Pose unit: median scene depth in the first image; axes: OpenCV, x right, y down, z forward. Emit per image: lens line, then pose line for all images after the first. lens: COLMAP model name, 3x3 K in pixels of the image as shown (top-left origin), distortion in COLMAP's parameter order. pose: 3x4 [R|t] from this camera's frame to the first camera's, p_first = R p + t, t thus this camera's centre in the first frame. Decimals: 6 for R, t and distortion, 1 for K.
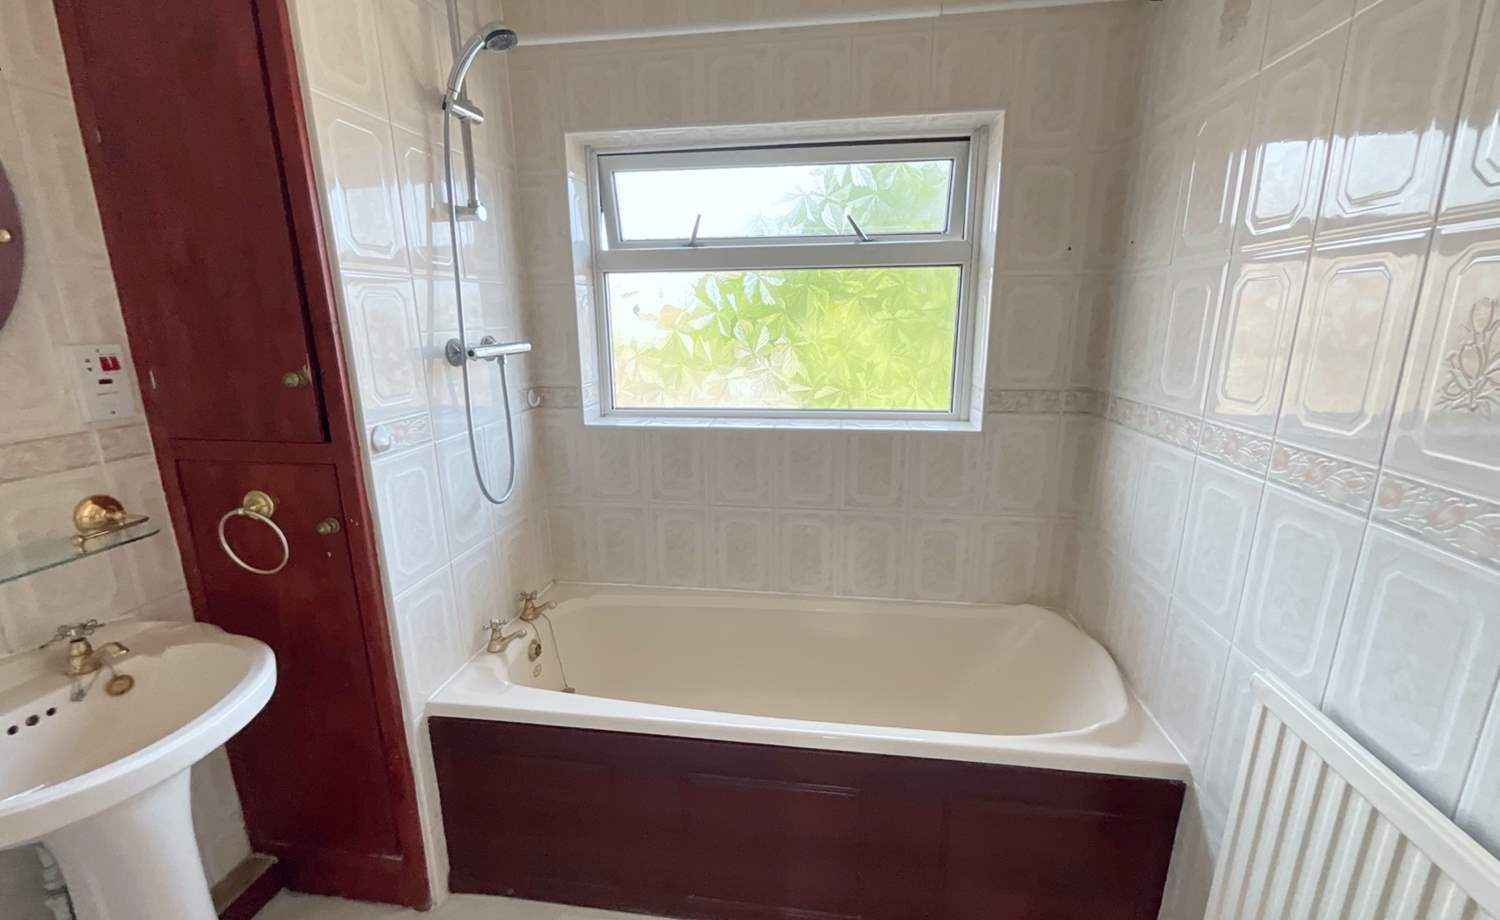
lens RADIAL K [[609.7, 0, 749.3], [0, 609.7, 460.9], [0, 0, 1]] dist [-0.003335, 0.000736]
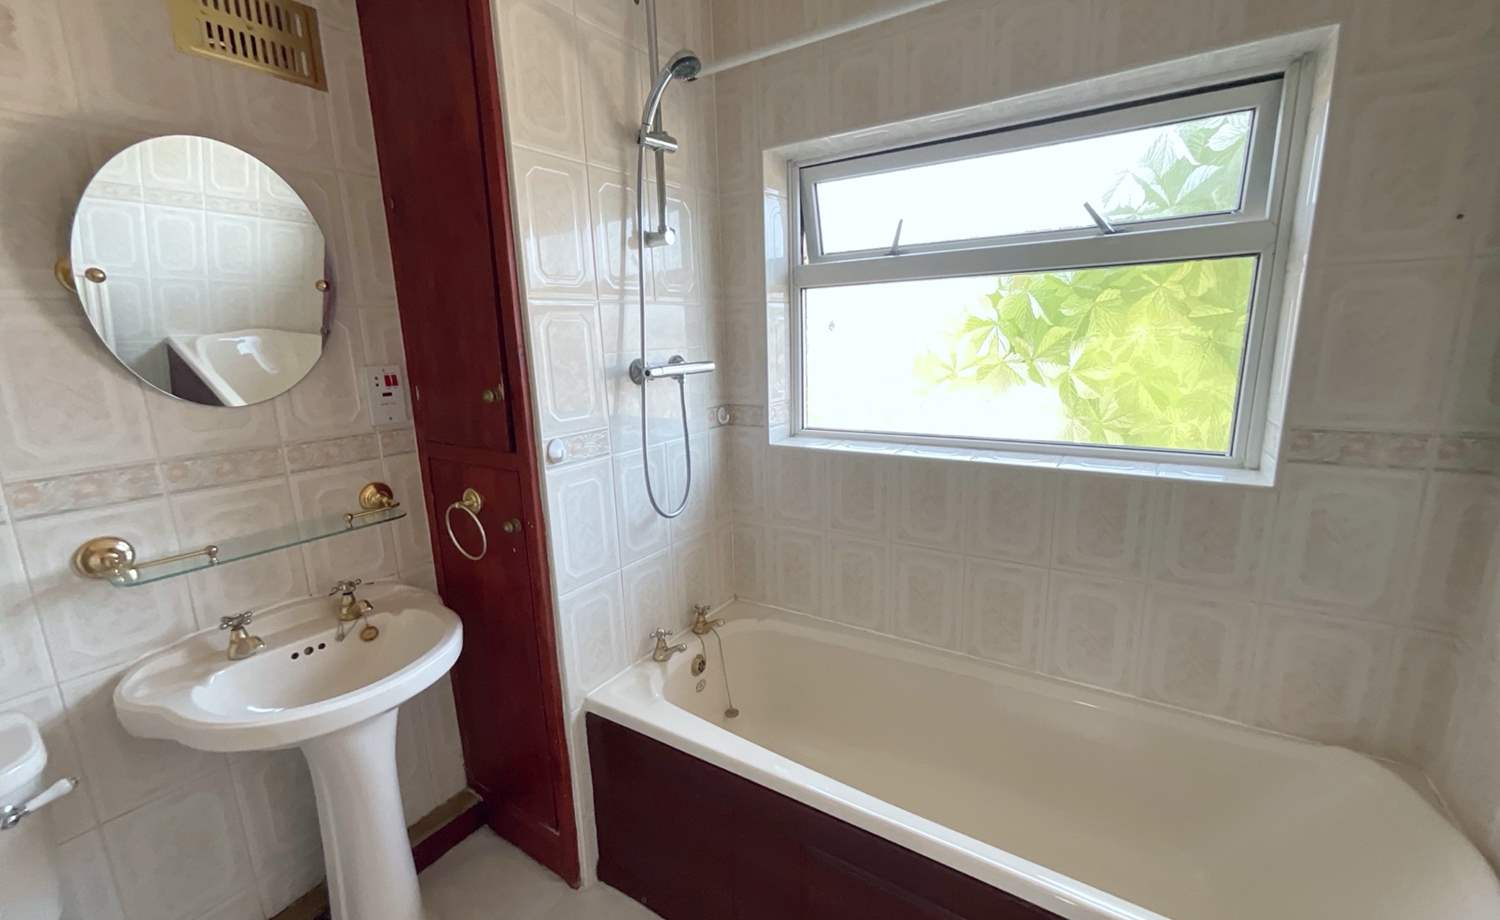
lens RADIAL K [[609.7, 0, 749.3], [0, 609.7, 460.9], [0, 0, 1]] dist [-0.003335, 0.000736]
pose [[0.905573, 0.067911, -0.418719, 0.151612], [-0.075512, 0.997144, -0.001588, -0.038617], [0.417416, 0.033056, 0.908114, 0.132258]]
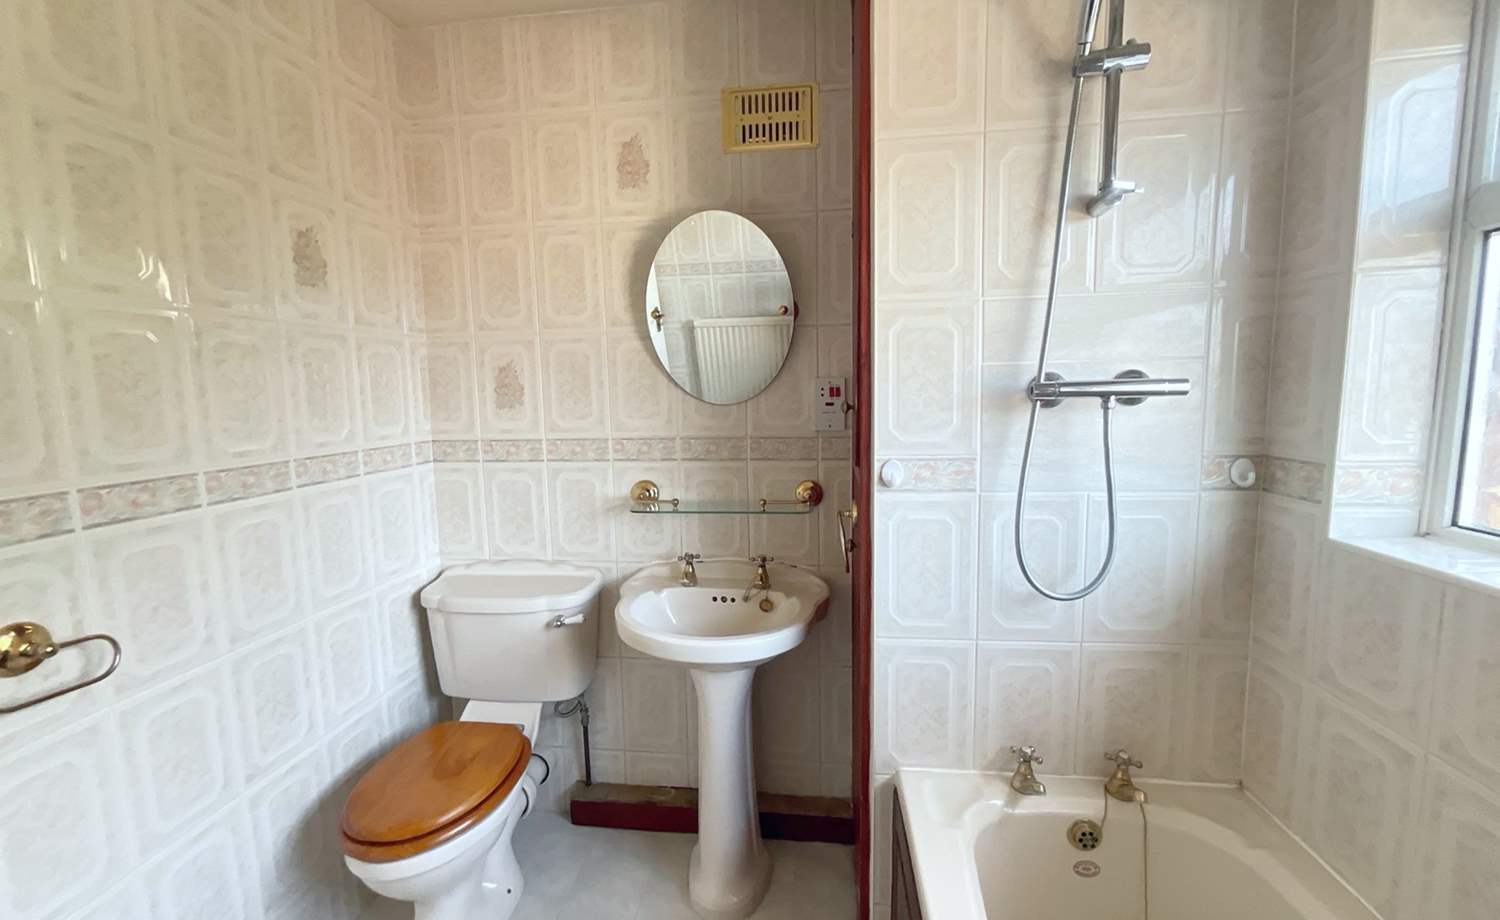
lens RADIAL K [[605.8, 0, 750.0], [0, 605.8, 460.0], [0, 0, 1]] dist [-0.002889, 0.000664]
pose [[0.024574, 0.123426, -0.992049, 0.299725], [-0.211166, 0.970599, 0.115527, -0.107047], [0.977141, 0.206648, 0.049915, 0.648726]]
